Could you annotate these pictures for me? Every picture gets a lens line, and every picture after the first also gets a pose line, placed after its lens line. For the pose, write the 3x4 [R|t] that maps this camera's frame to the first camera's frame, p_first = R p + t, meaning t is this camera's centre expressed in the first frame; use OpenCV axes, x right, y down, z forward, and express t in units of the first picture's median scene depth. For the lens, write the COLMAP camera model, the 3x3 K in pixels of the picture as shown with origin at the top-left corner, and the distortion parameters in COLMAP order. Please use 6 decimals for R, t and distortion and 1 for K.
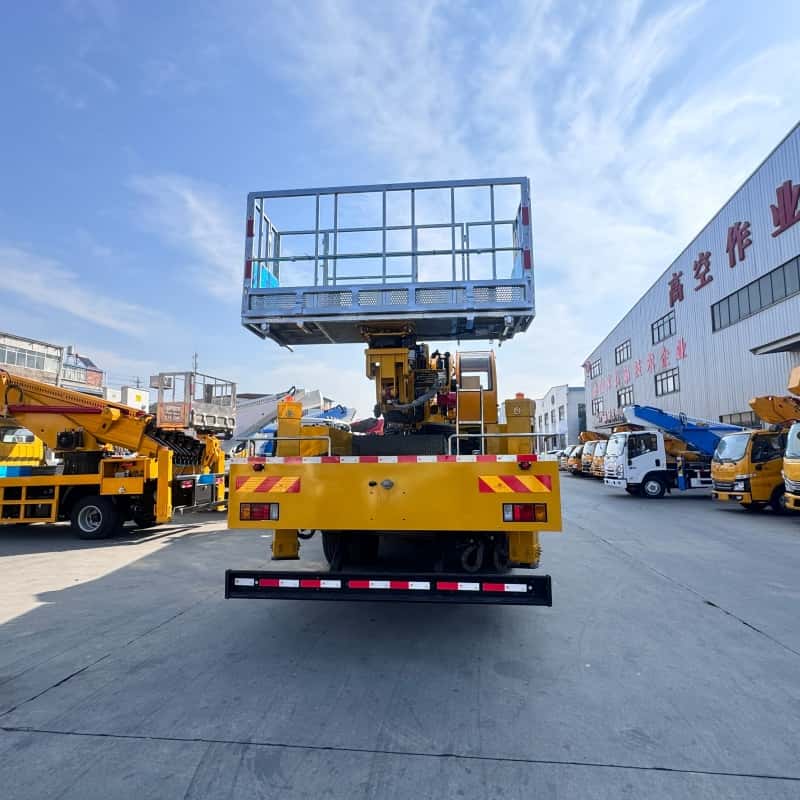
lens RADIAL K [[502.9, 0, 398.1], [0, 502.9, 393.7], [0, 0, 1]] dist [0.008416, -0.004218]
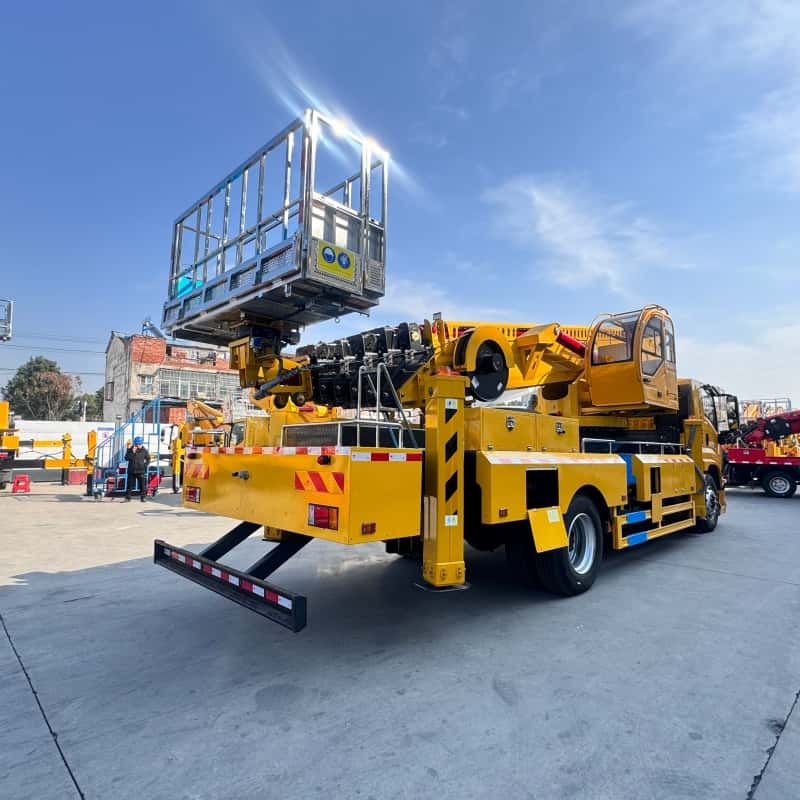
lens RADIAL K [[502.9, 0, 393.0], [0, 502.9, 408.9], [0, 0, 1]] dist [0.008416, -0.004218]
pose [[0.764924, -0.038326, -0.642979, 0.815026], [0.070370, 0.997226, 0.024274, 0.045924], [0.640265, -0.063814, 0.765499, 0.429525]]
